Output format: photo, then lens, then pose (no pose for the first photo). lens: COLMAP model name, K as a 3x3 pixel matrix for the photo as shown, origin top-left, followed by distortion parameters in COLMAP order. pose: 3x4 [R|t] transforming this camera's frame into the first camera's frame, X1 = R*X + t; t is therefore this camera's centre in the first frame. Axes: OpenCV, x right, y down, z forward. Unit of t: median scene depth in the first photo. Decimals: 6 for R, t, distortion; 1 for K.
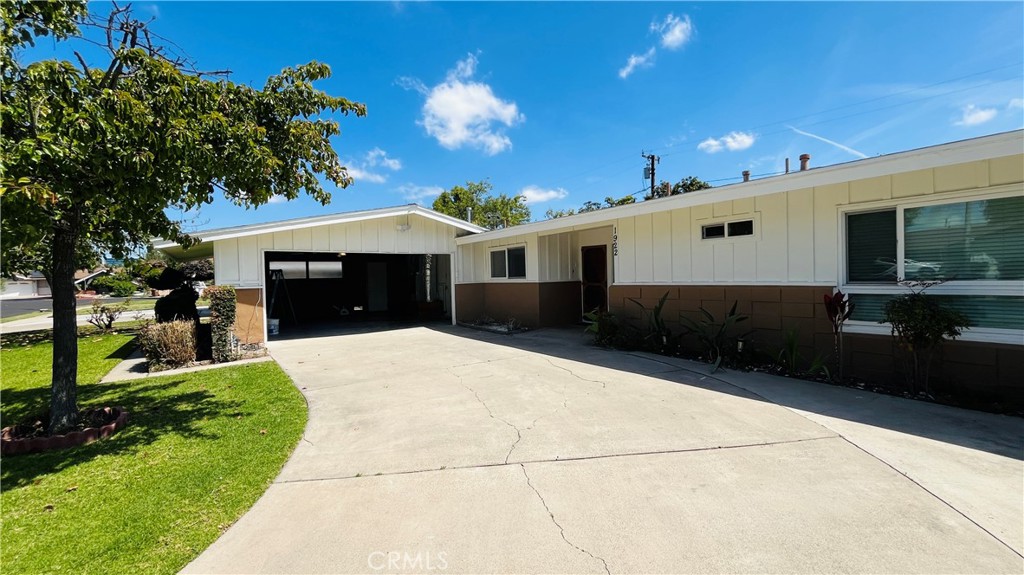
lens RADIAL K [[413.2, 0, 509.6], [0, 413.2, 283.3], [0, 0, 1]] dist [-0.007268, 0.000168]
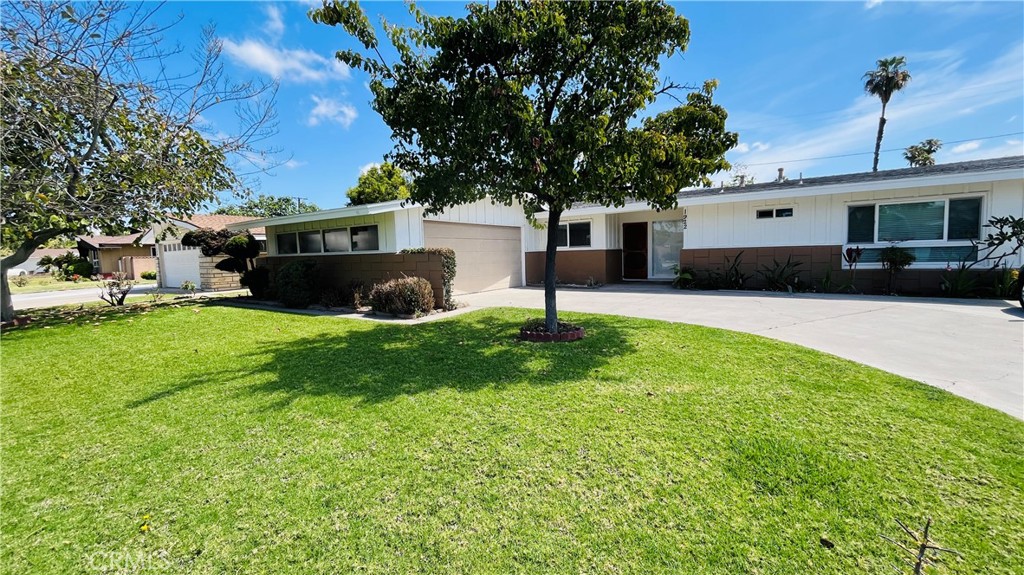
lens RADIAL K [[413.2, 0, 509.6], [0, 413.2, 283.3], [0, 0, 1]] dist [-0.007268, 0.000168]
pose [[0.956055, -0.028630, 0.291787, -1.004728], [0.012720, 0.998334, 0.056277, 0.045504], [-0.292912, -0.050093, 0.954826, -0.286898]]
